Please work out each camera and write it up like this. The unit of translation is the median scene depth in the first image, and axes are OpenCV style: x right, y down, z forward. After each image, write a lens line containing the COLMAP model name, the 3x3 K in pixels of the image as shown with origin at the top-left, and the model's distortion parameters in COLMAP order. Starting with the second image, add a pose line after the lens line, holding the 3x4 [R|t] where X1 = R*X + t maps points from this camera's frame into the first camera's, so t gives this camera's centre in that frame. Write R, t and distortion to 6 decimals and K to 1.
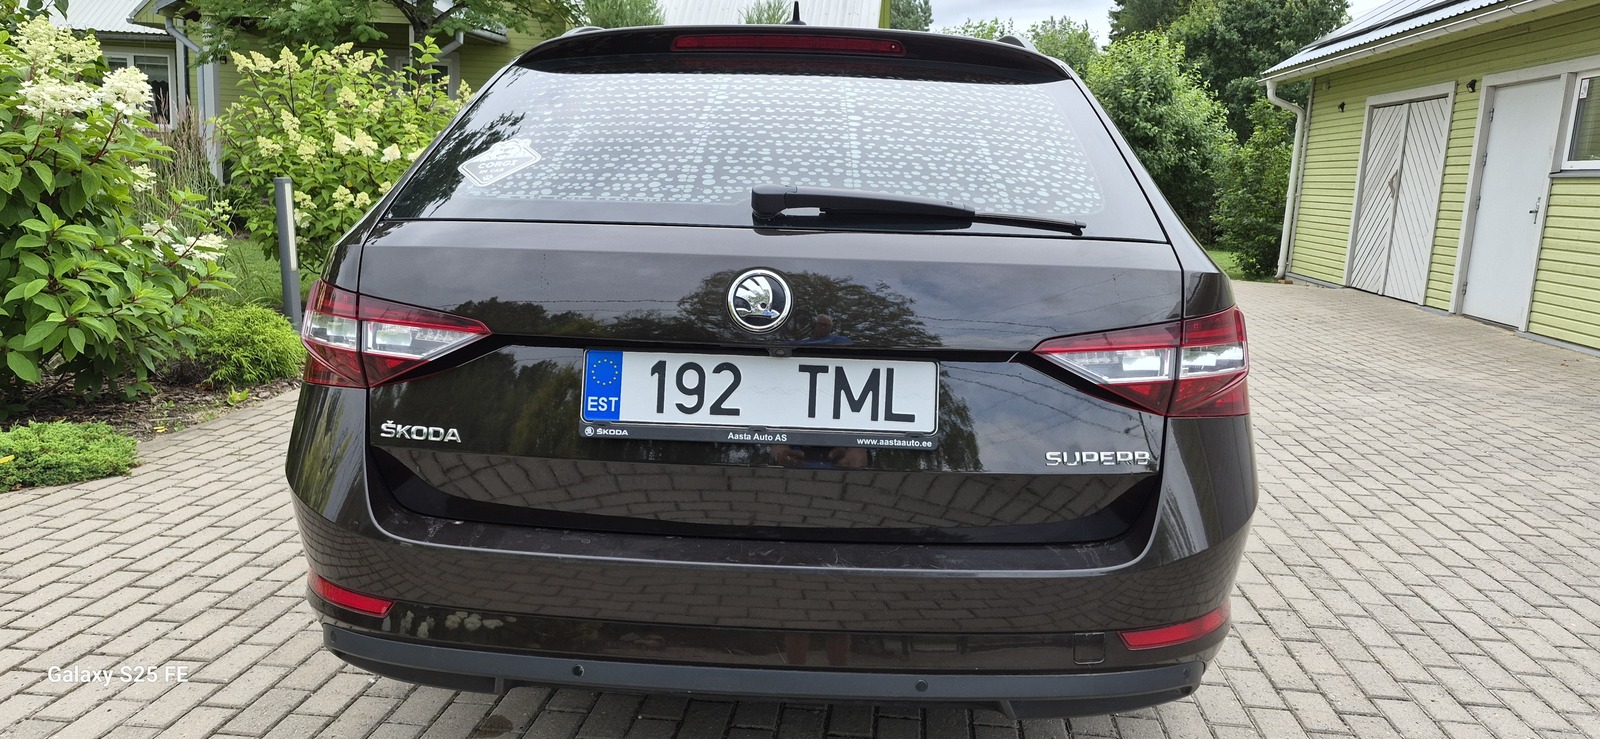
lens RADIAL K [[1206.8, 0, 776.5], [0, 1206.8, 407.1], [0, 0, 1]] dist [0.051199, -0.012212]
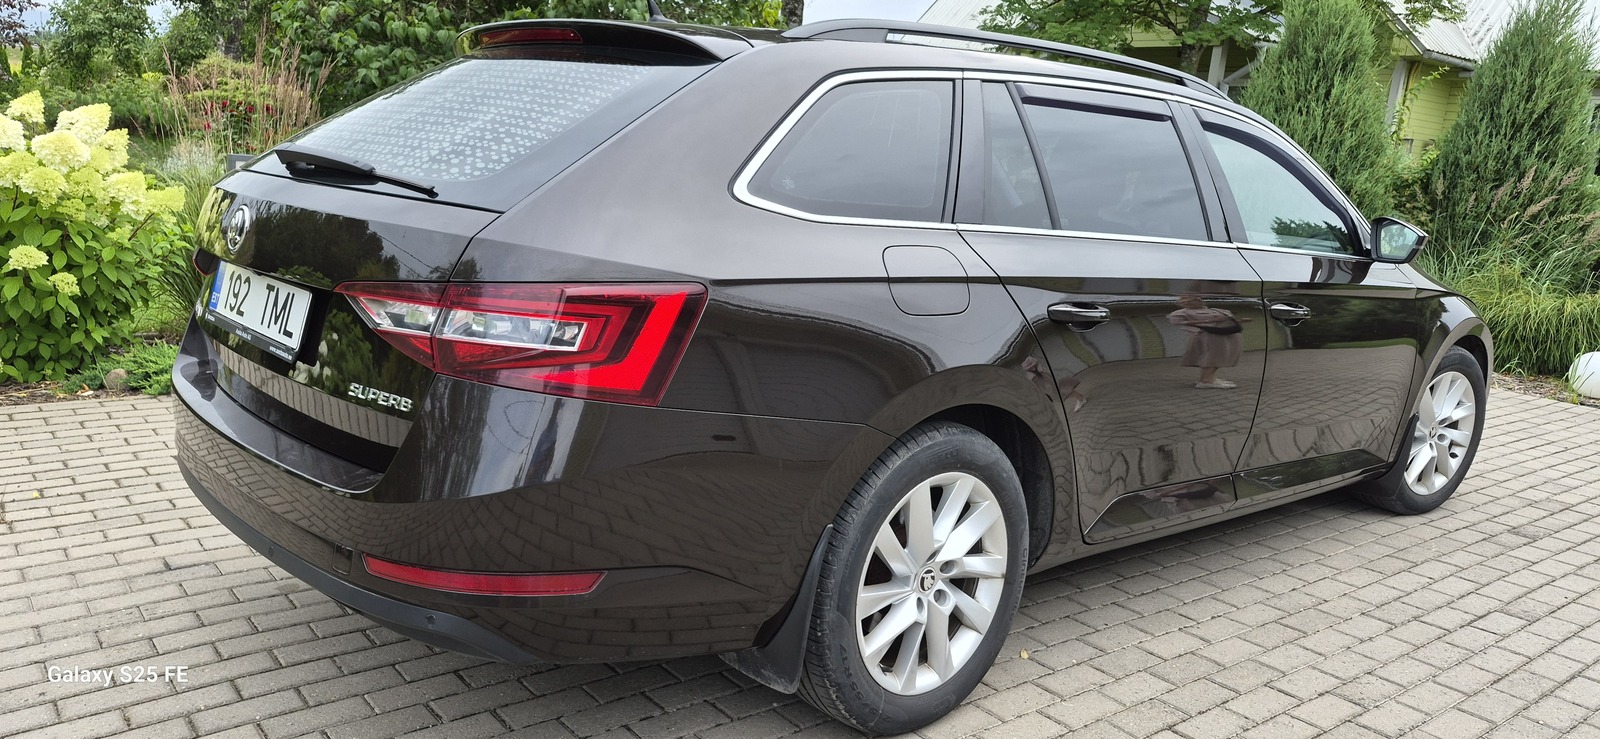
lens RADIAL K [[1206.8, 0, 776.5], [0, 1206.8, 407.1], [0, 0, 1]] dist [0.051199, -0.012212]
pose [[0.670899, 0.171380, -0.721473, 1.338209], [-0.190019, 0.980174, 0.056133, -0.081871], [0.716790, 0.099434, 0.690163, 0.506864]]
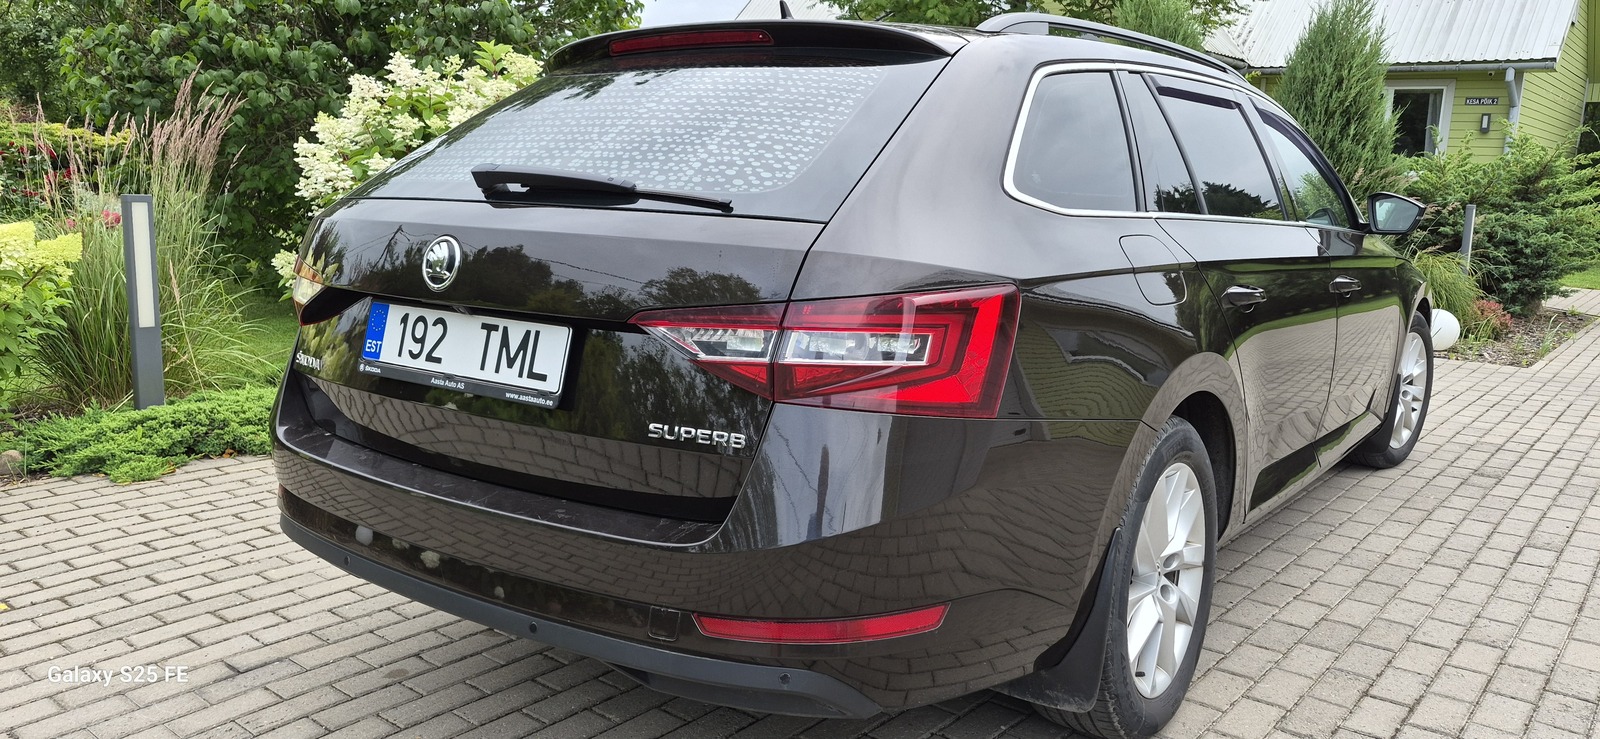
lens RADIAL K [[1219.2, 0, 800.0], [0, 1219.2, 369.5], [0, 0, 1]] dist [0.026361, -0.000128]
pose [[0.820757, 0.077574, -0.565986, 0.906857], [-0.106682, 0.994122, -0.018450, -0.002487], [0.561228, 0.075523, 0.824208, 0.233062]]
